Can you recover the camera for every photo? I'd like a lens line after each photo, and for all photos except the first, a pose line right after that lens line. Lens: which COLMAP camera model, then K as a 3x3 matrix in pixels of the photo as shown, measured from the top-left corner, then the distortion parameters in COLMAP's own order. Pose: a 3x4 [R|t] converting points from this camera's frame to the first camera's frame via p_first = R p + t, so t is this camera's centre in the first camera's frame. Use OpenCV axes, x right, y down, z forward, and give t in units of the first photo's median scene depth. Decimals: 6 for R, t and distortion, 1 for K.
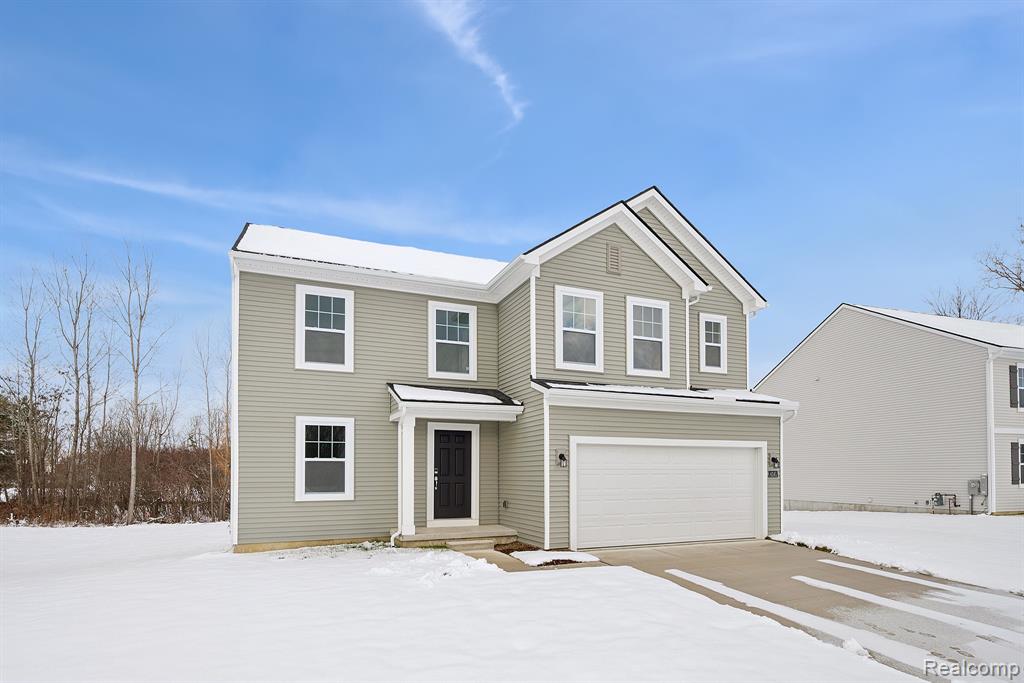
lens RADIAL K [[403.6, 0, 536.5], [0, 403.6, 331.5], [0, 0, 1]] dist [0.000118, -0.000048]
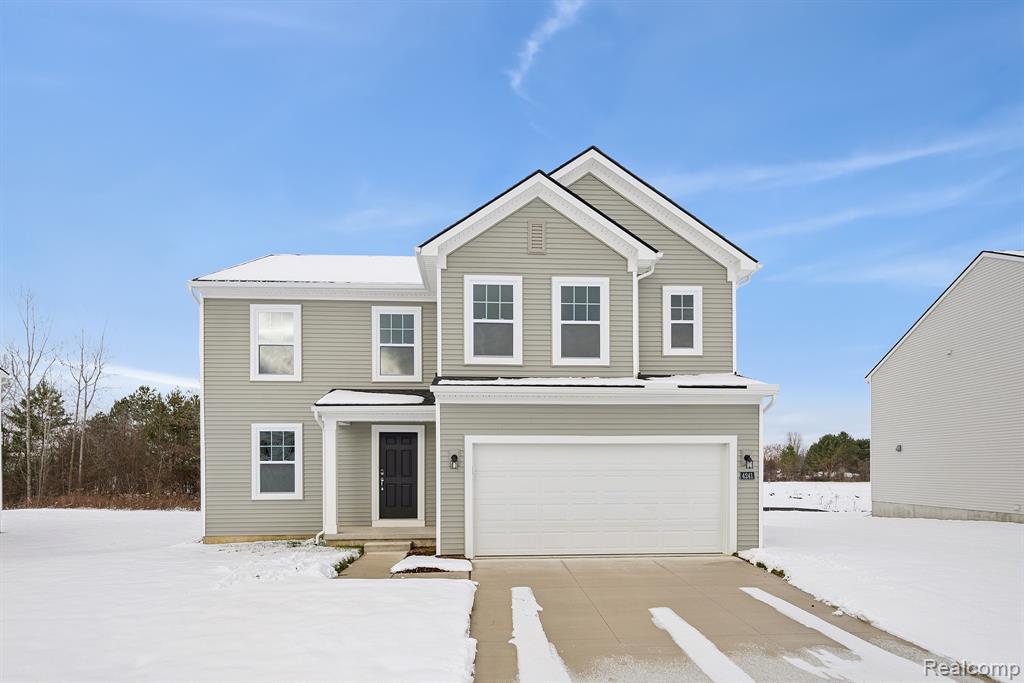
lens RADIAL K [[403.6, 0, 512.6], [0, 403.6, 344.9], [0, 0, 1]] dist [0.000118, -0.000048]
pose [[0.962035, -0.083395, -0.259872, 0.369492], [0.091818, 0.995566, 0.020421, 0.035658], [0.257016, -0.043507, 0.965427, 0.118378]]
